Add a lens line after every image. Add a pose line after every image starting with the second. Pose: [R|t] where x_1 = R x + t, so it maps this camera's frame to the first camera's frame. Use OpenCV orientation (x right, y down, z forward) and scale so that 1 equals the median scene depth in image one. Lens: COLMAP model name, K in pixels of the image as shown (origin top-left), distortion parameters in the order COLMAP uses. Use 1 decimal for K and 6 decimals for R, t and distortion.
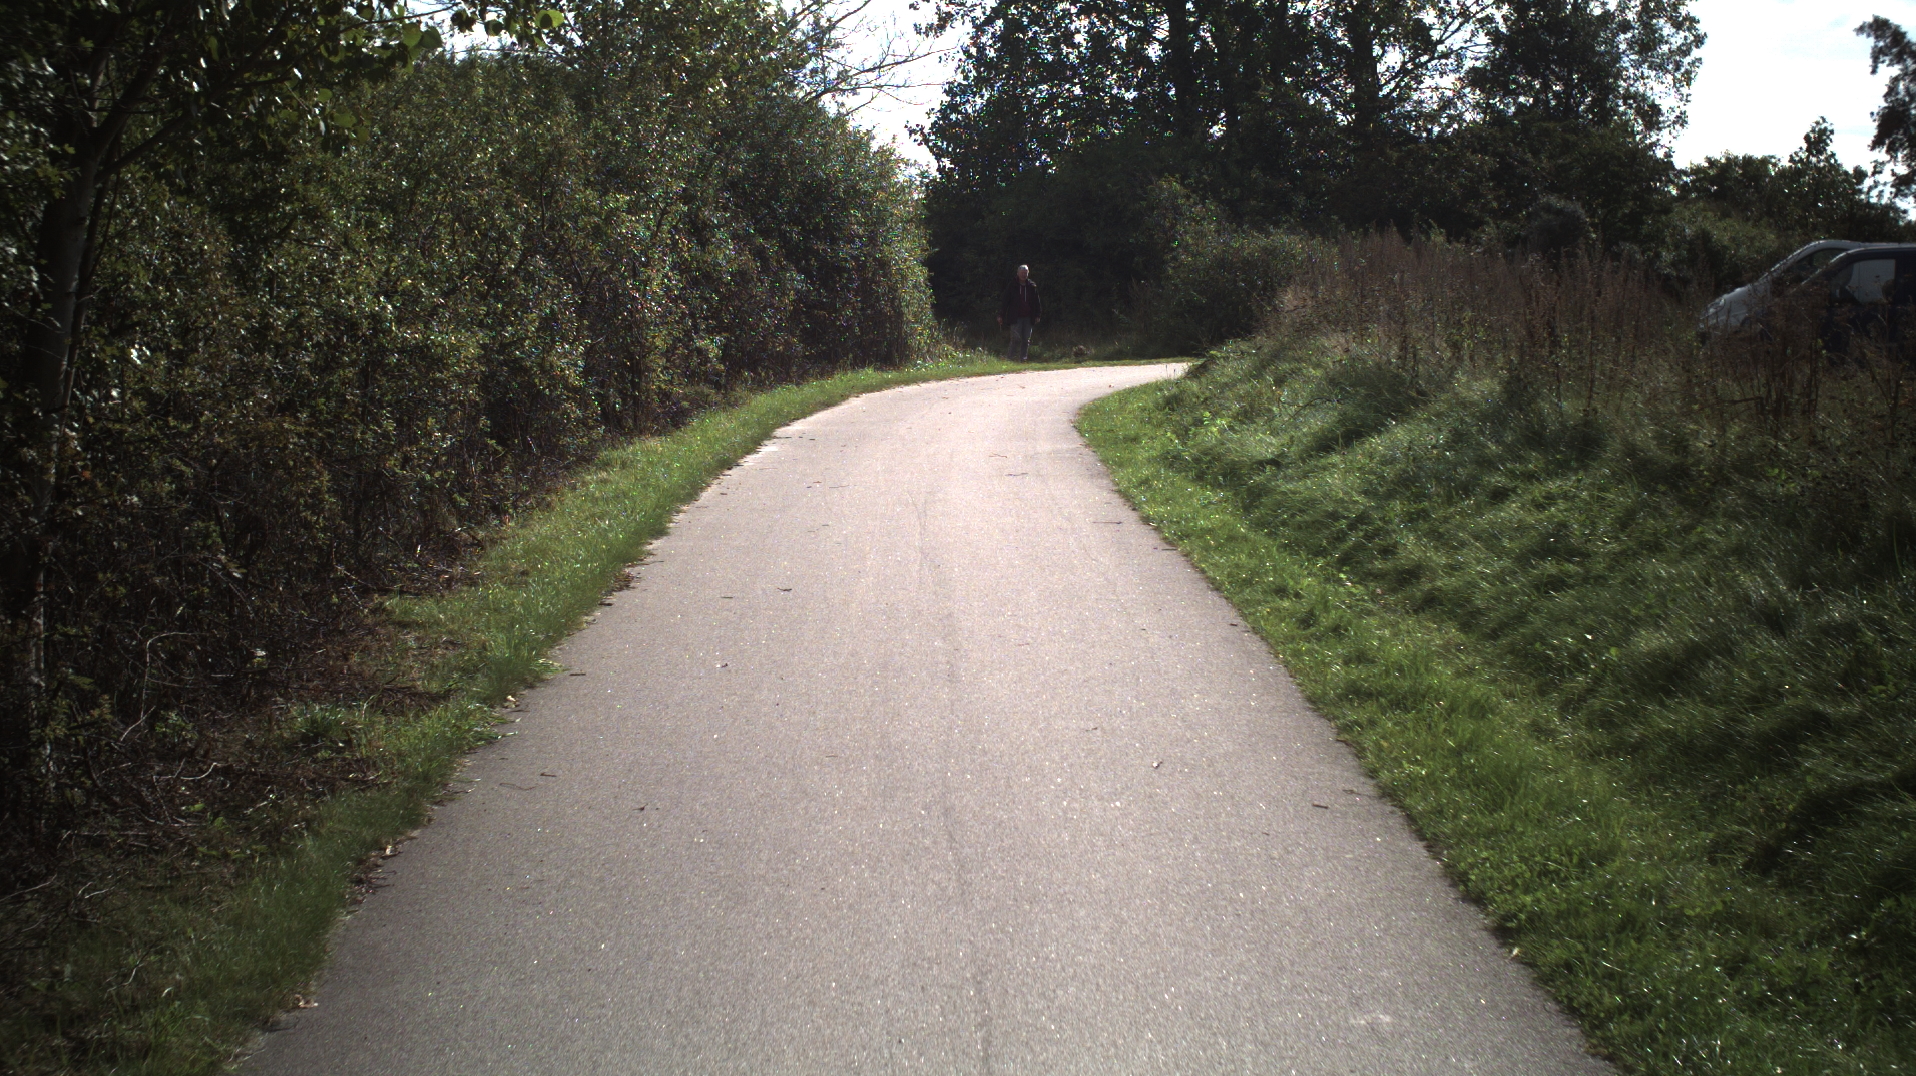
lens RADIAL K [[4511.6, 0, 958.0], [0, 4511.6, 538.0], [0, 0, 1]] dist [-0.306243, 1.075202]
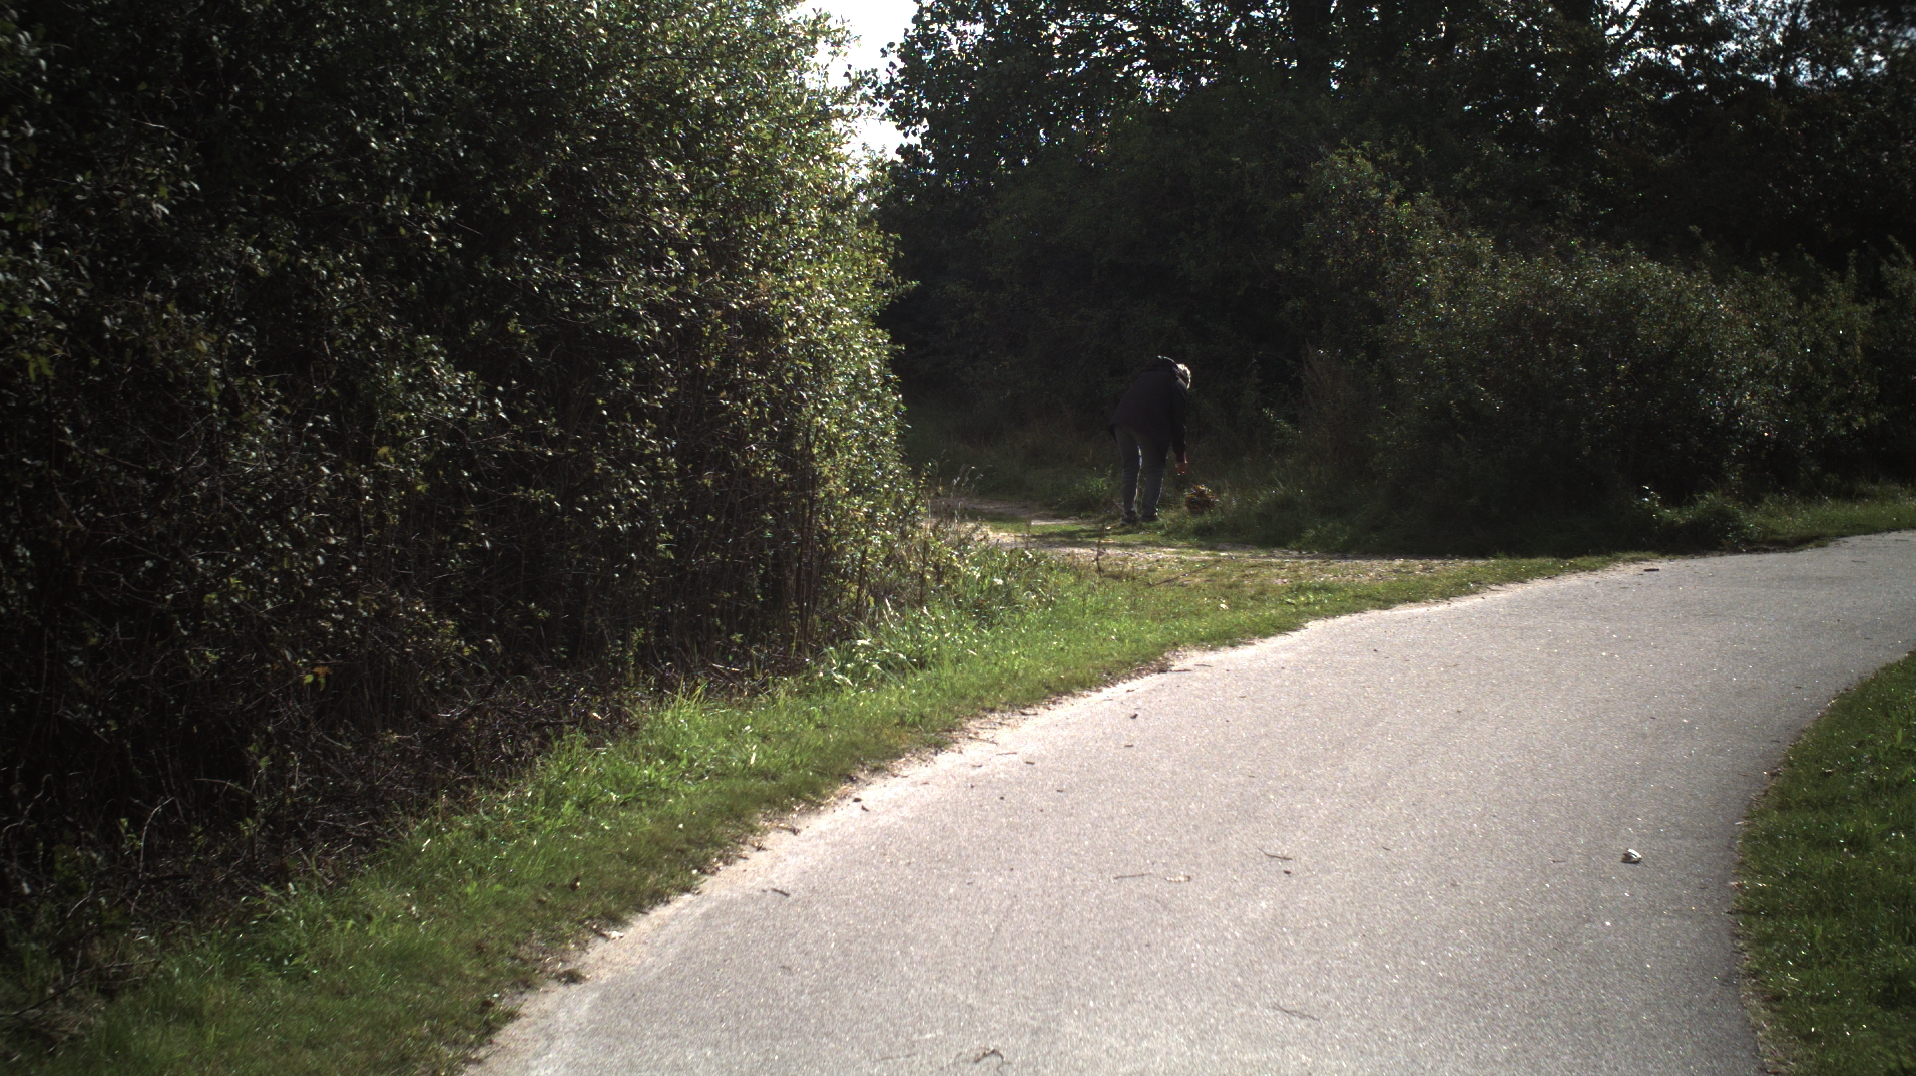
lens RADIAL K [[4511.6, 0, 958.0], [0, 4511.6, 538.0], [0, 0, 1]] dist [-0.306243, 1.075202]
pose [[0.999826, 0.014233, 0.012085, -0.005841], [-0.014169, 0.999885, -0.005366, -0.044765], [-0.012160, 0.005194, 0.999913, 0.682908]]
